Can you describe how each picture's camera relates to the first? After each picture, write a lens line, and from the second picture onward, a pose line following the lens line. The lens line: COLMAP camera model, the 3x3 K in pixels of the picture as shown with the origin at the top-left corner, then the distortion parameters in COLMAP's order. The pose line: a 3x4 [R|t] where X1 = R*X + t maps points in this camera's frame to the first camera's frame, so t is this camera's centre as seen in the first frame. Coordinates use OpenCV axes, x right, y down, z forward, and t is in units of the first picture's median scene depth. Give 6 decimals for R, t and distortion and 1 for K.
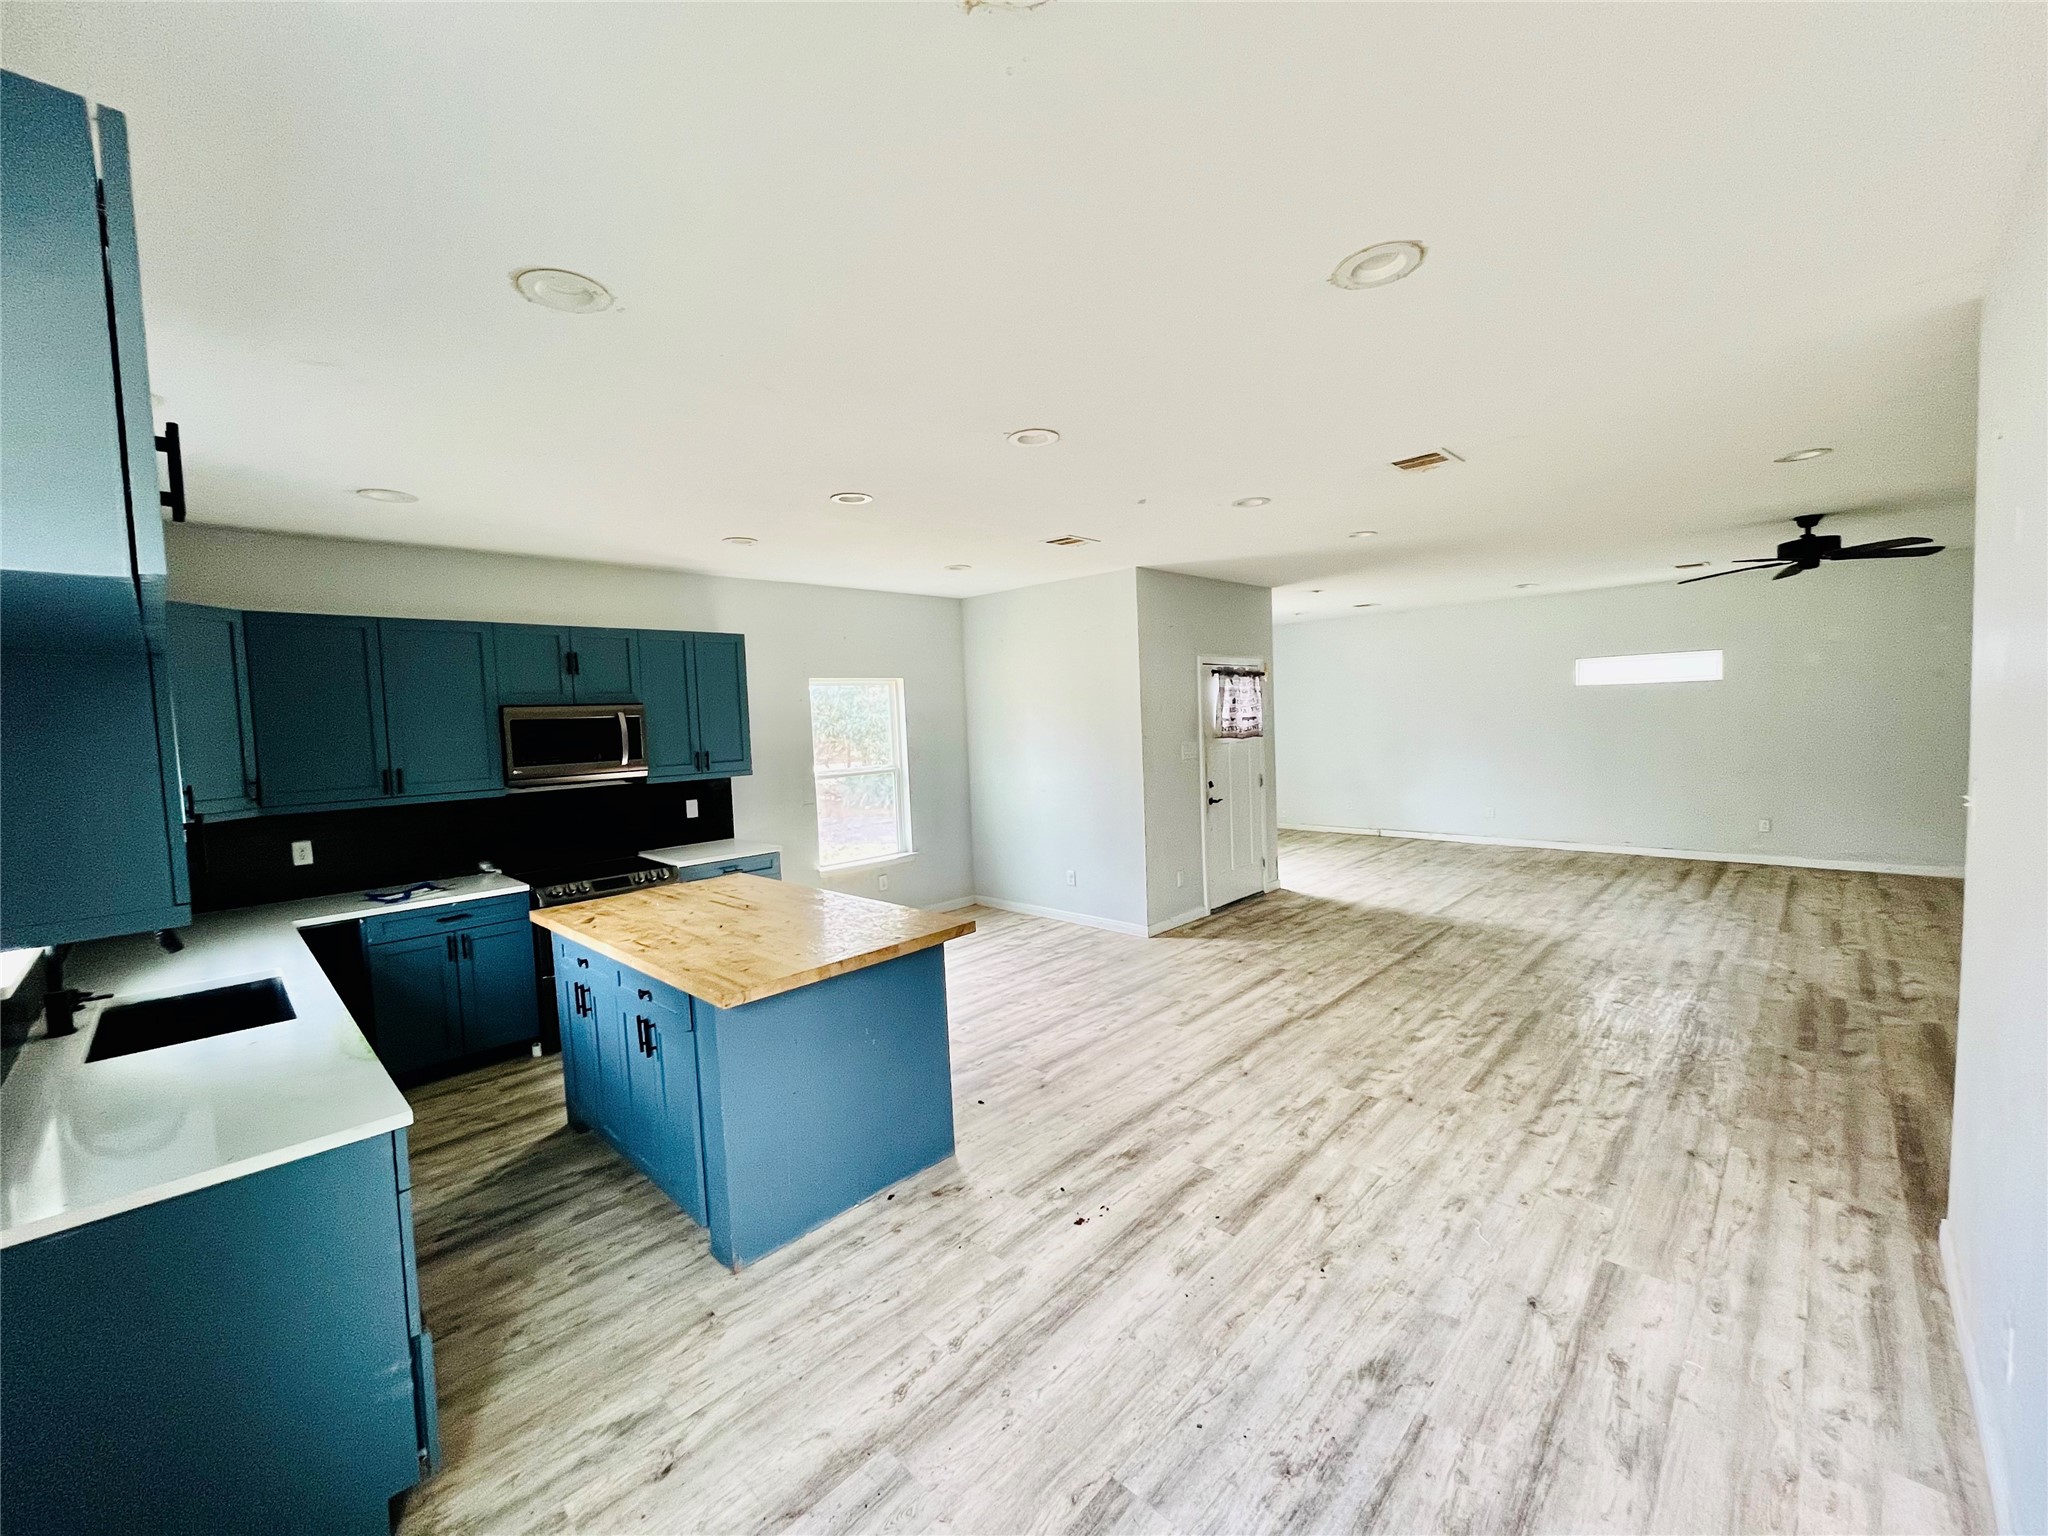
lens RADIAL K [[828.8, 0, 1023.2], [0, 828.8, 767.3], [0, 0, 1]] dist [-0.003095, -0.000408]
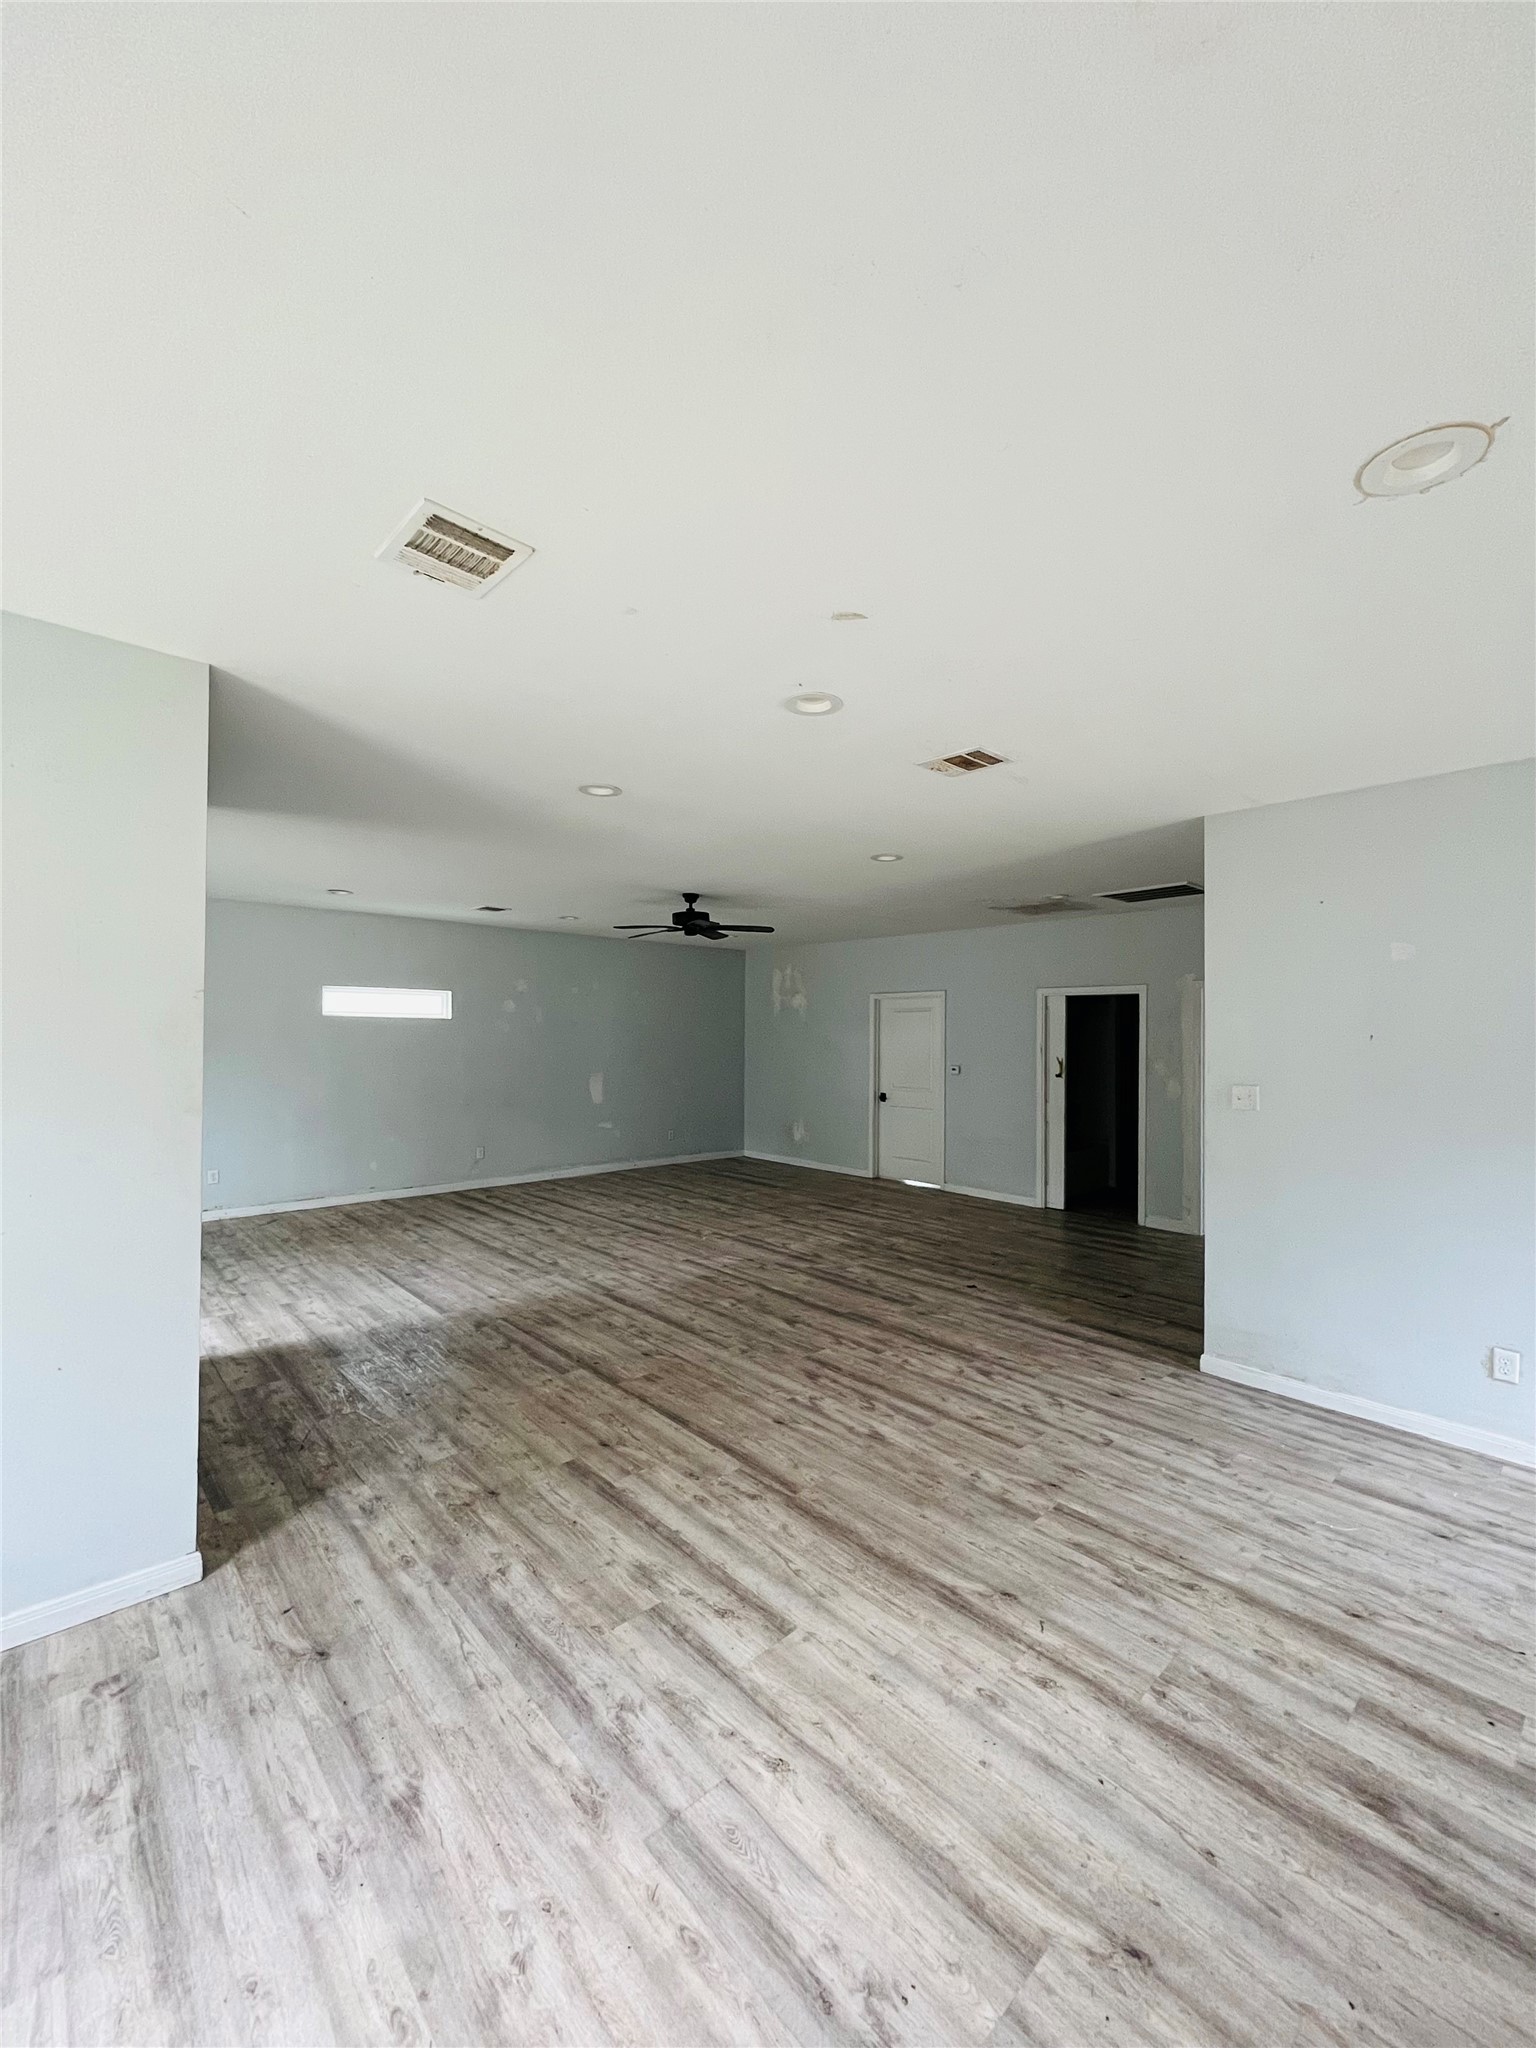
lens RADIAL K [[829.8, 0, 768.0], [0, 829.8, 1024.0], [0, 0, 1]] dist [-0.000909, -0.000161]
pose [[0.056692, 0.052113, 0.997031, -0.365256], [0.051291, 0.997166, -0.055036, -0.037557], [-0.997073, 0.054259, 0.053858, 1.028793]]
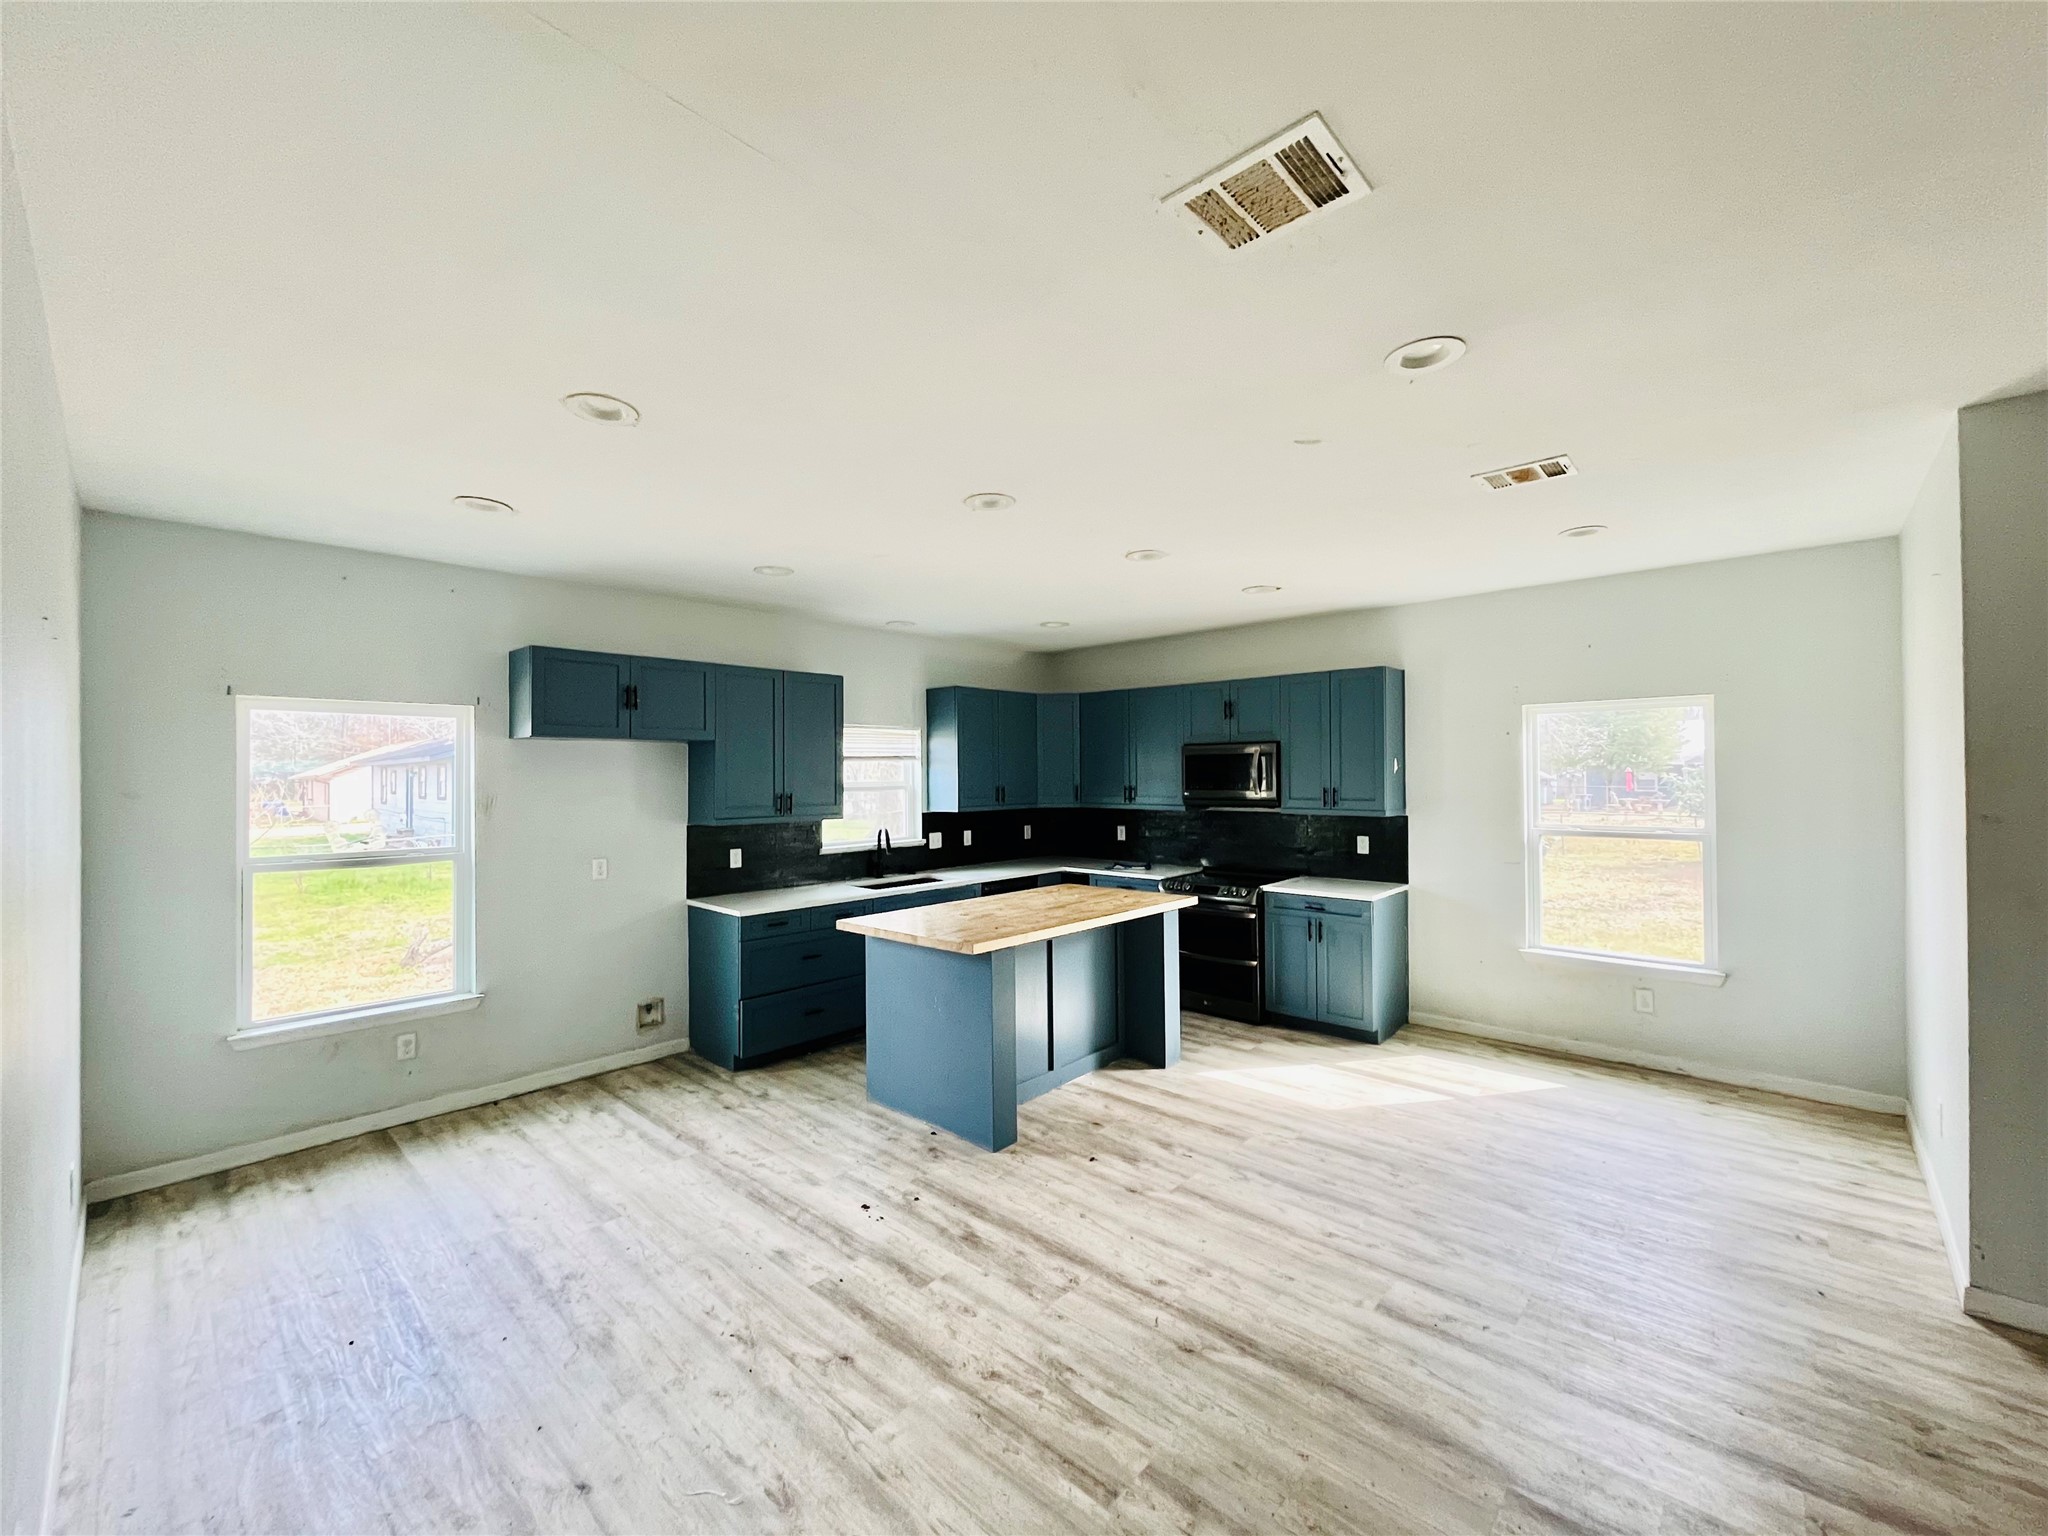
lens RADIAL K [[828.8, 0, 1023.2], [0, 828.8, 767.3], [0, 0, 1]] dist [-0.003095, -0.000408]
pose [[0.023635, 0.033862, -0.999147, 0.795201], [-0.055111, 0.997951, 0.032518, -0.072189], [0.998200, 0.054295, 0.025453, 0.765796]]
